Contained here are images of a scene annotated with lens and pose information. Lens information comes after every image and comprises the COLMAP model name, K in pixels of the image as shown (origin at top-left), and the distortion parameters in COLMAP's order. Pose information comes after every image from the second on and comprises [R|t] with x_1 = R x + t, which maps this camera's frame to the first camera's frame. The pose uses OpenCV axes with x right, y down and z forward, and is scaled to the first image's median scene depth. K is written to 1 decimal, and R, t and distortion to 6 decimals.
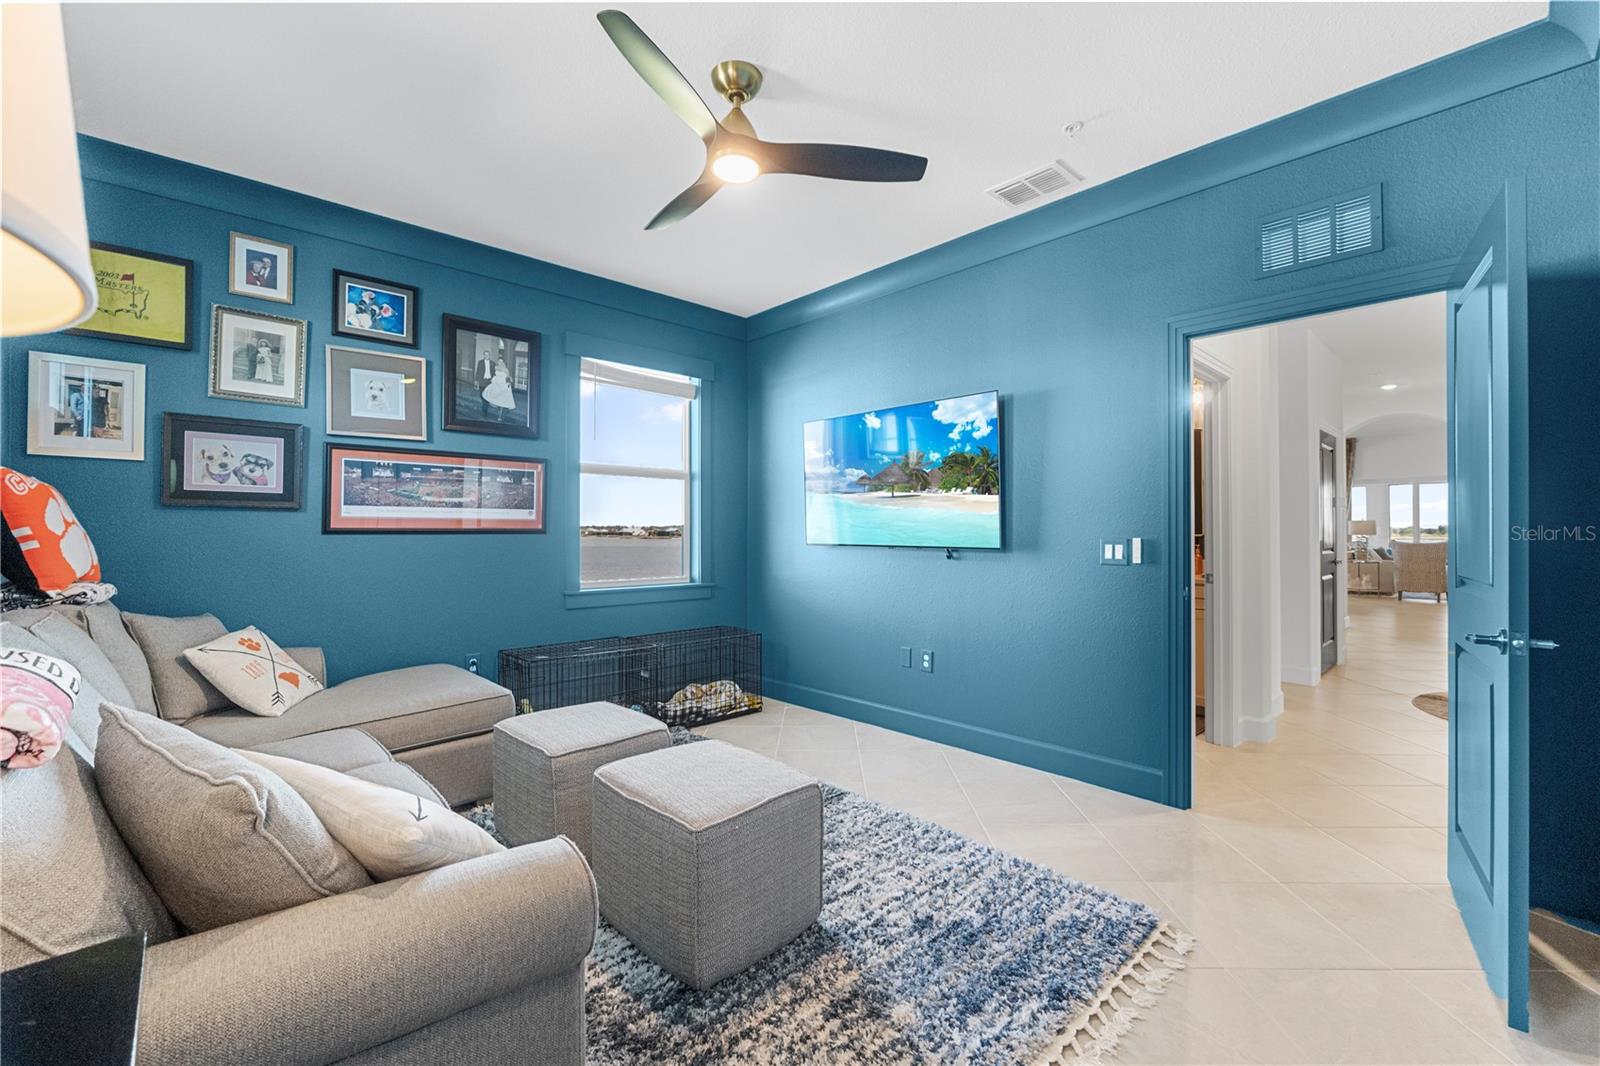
lens RADIAL K [[666.8, 0, 798.7], [0, 666.8, 526.2], [0, 0, 1]] dist [-0.008000, 0.000086]
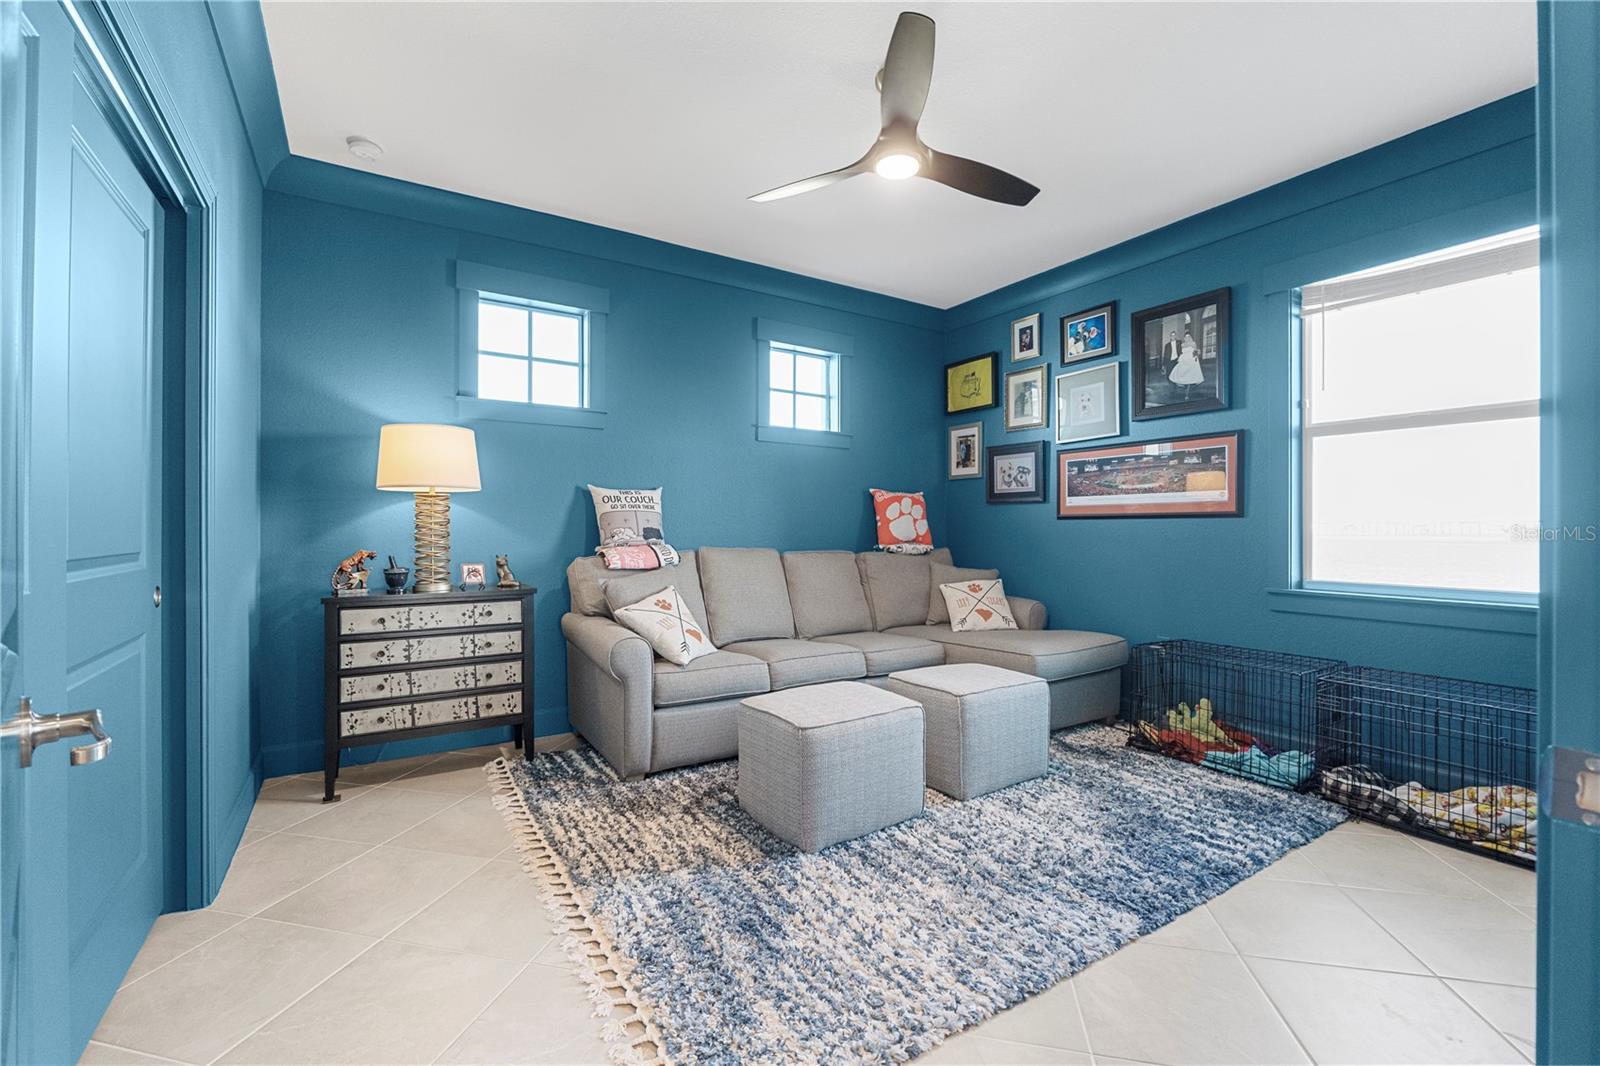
lens RADIAL K [[673.7, 0, 800.0], [0, 673.7, 533.0], [0, 0, 1]] dist [-0.007574, -0.000023]
pose [[-0.189917, 0.005969, -0.981782, 0.681288], [0.005621, 0.999972, 0.004993, 0.028632], [0.981784, -0.004571, -0.189945, 0.721495]]
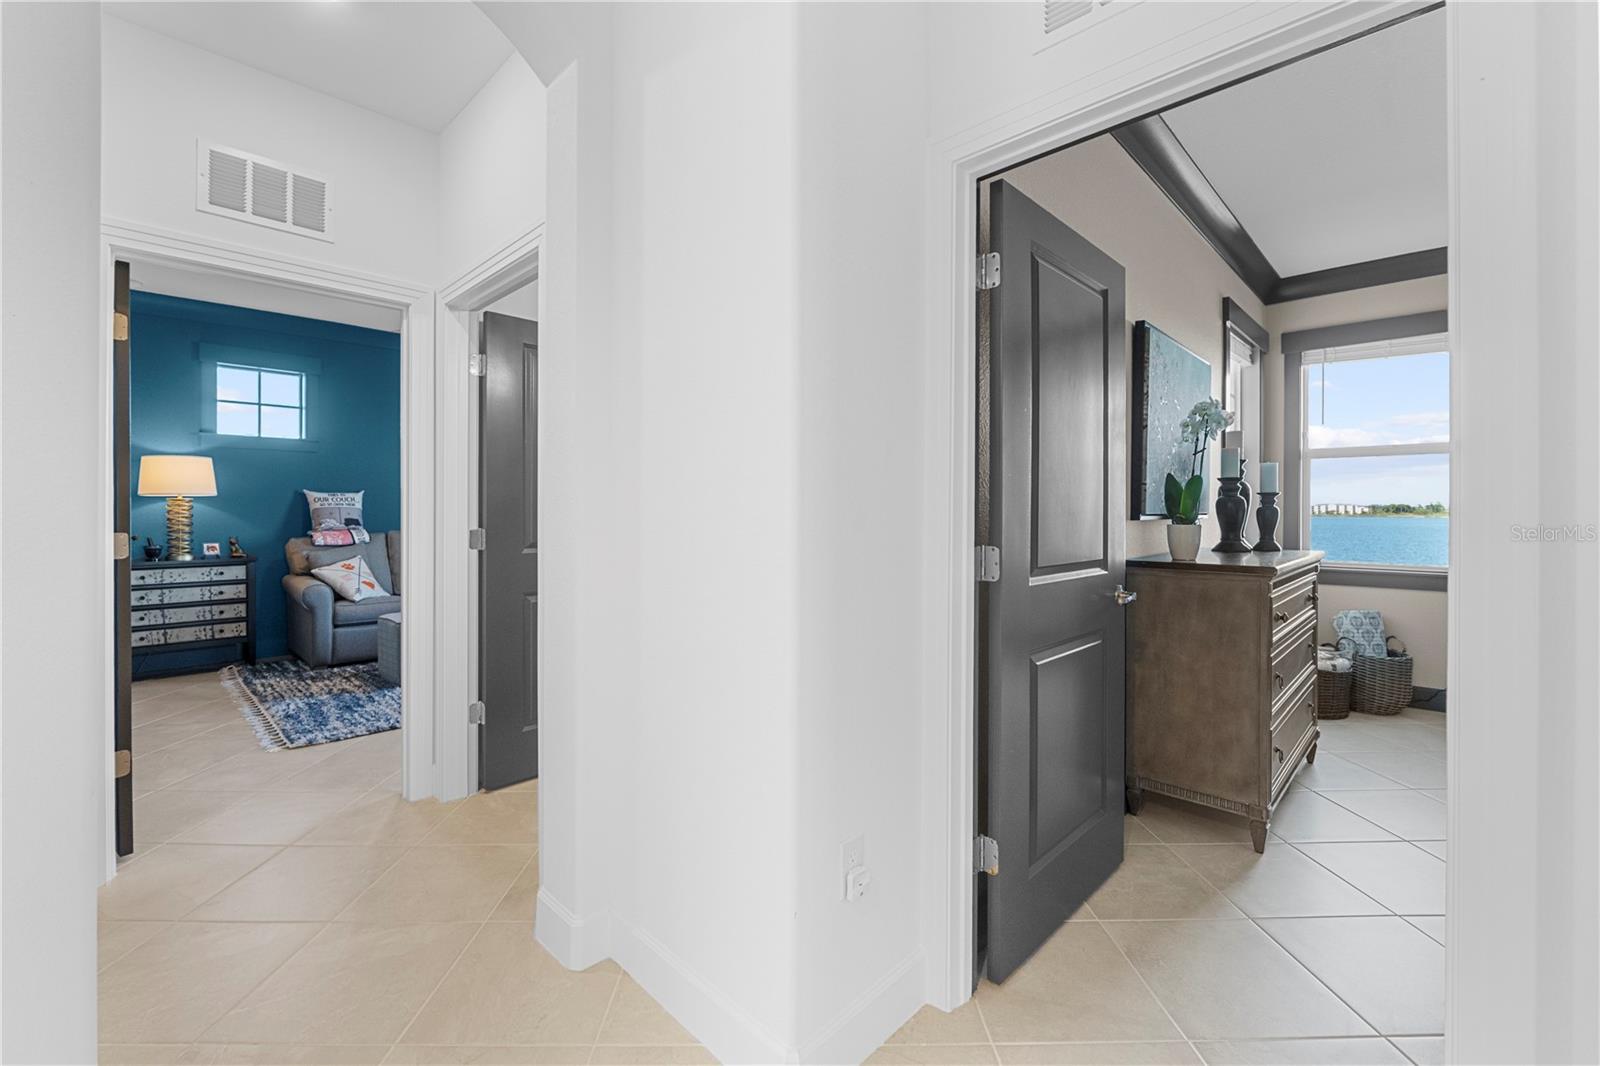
lens RADIAL K [[668.9, 0, 802.4], [0, 668.9, 516.0], [0, 0, 1]] dist [-0.009833, -0.000200]
pose [[0.046158, 0.008121, -0.998901, 1.380911], [0.005080, 0.999952, 0.008364, 0.009248], [0.998921, -0.005460, 0.046114, 1.343248]]
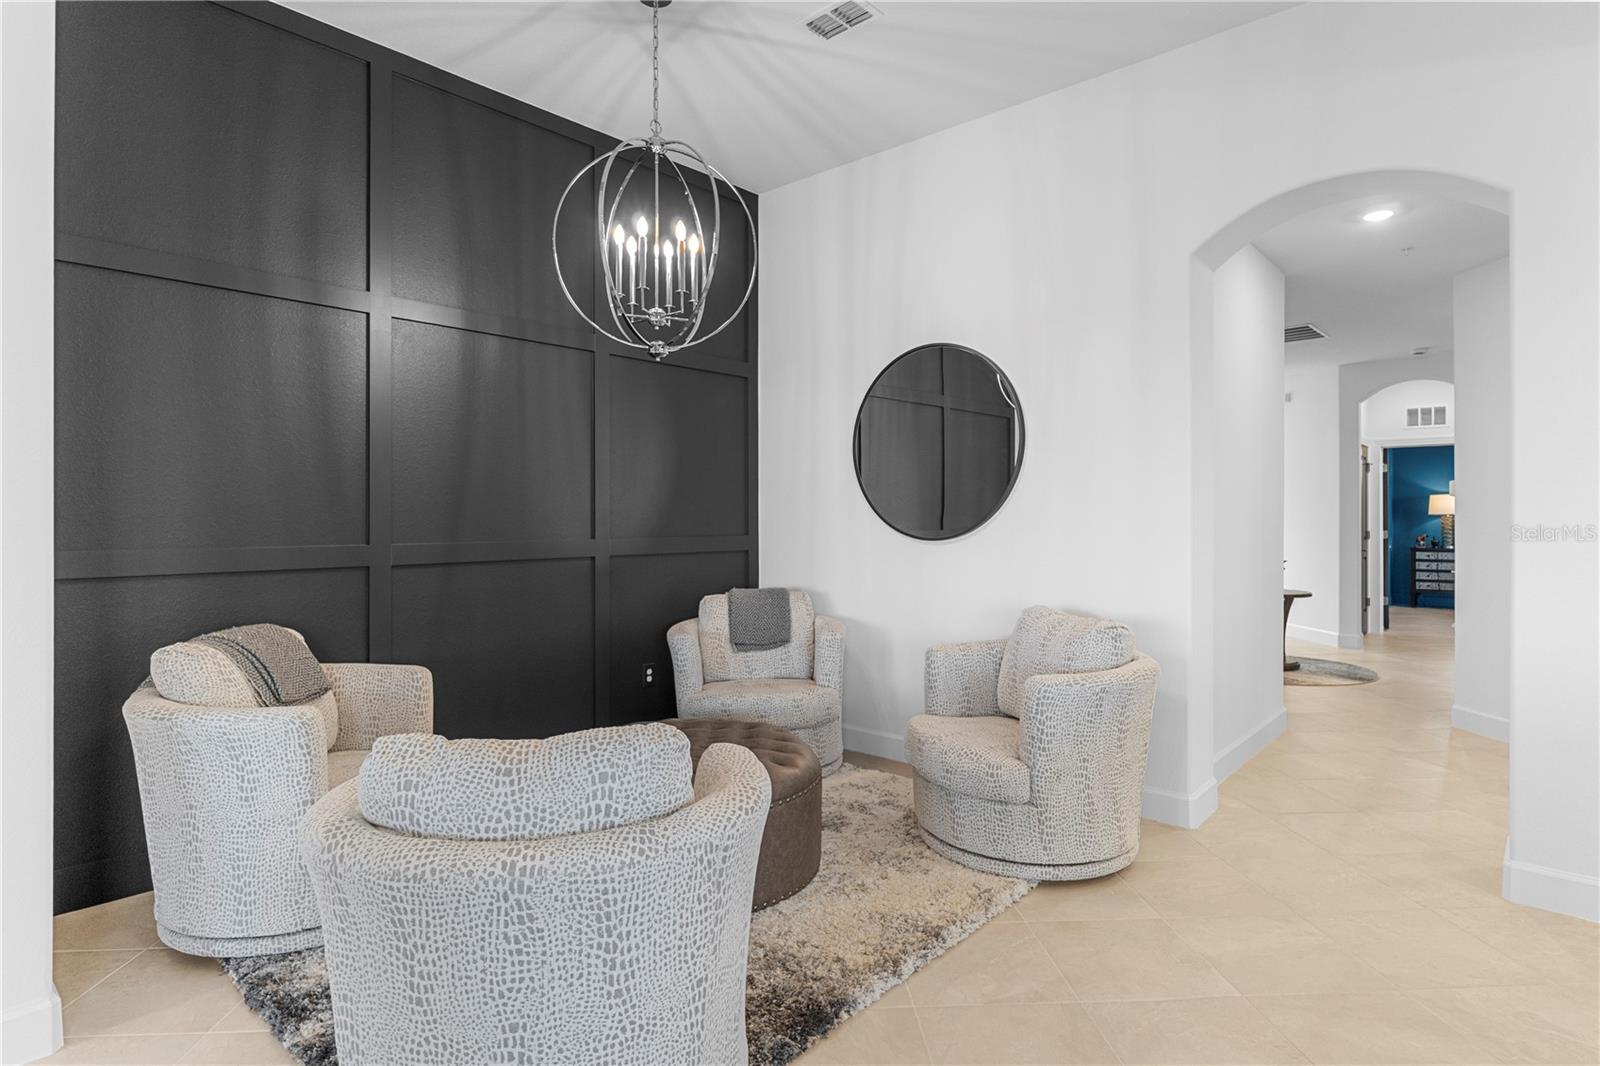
lens RADIAL K [[858.9, 0, 800.5], [0, 858.9, 513.5], [0, 0, 1]] dist [-0.004901, -0.000855]
pose [[-0.995233, -0.000028, -0.097529, 2.912620], [0.001158, 0.999926, -0.012106, 0.006838], [0.097522, -0.012162, -0.995159, 3.353695]]
